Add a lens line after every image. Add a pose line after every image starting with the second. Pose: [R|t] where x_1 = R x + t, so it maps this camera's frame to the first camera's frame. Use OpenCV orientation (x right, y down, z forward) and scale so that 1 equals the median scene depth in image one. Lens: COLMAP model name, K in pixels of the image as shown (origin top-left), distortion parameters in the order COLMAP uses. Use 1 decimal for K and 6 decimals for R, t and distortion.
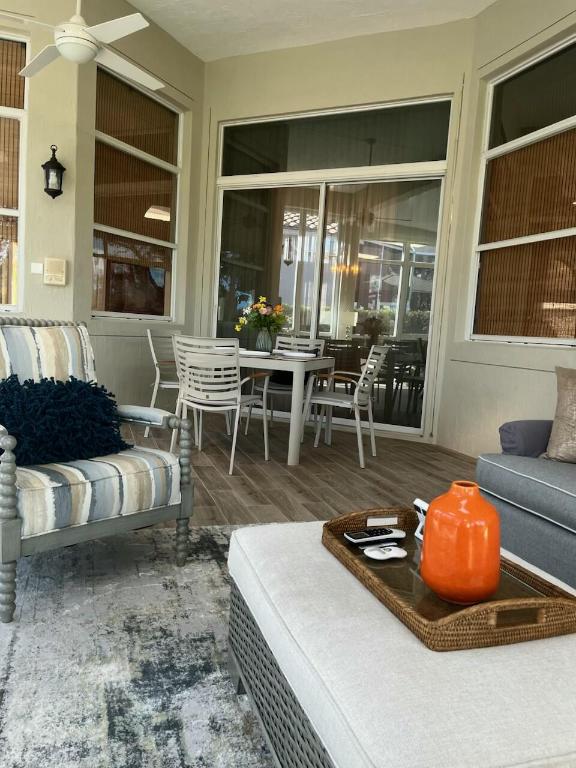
lens RADIAL K [[583.0, 0, 286.0], [0, 583.0, 384.5], [0, 0, 1]] dist [0.074767, -0.100690]
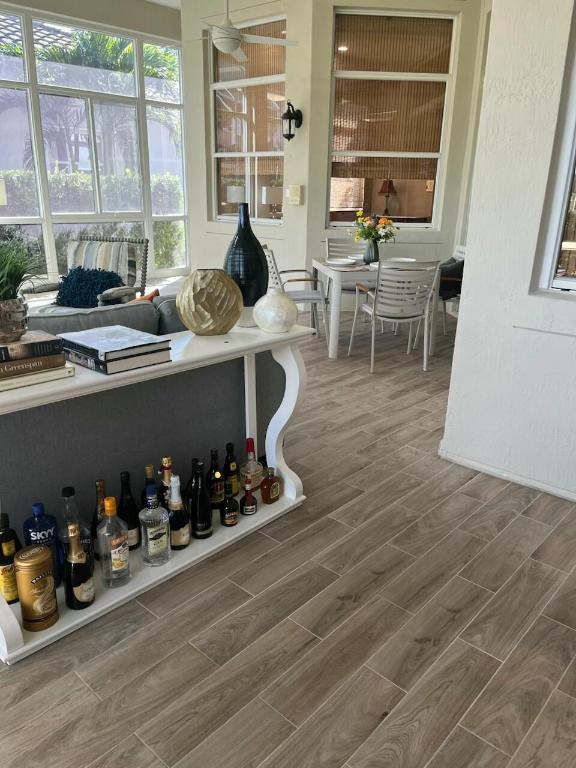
lens RADIAL K [[583.0, 0, 295.3], [0, 583.0, 390.4], [0, 0, 1]] dist [0.074767, -0.100690]
pose [[0.485139, 0.242921, -0.840018, 0.919605], [-0.076636, 0.968753, 0.235890, -0.070534], [0.871073, -0.050063, 0.488596, 0.295094]]
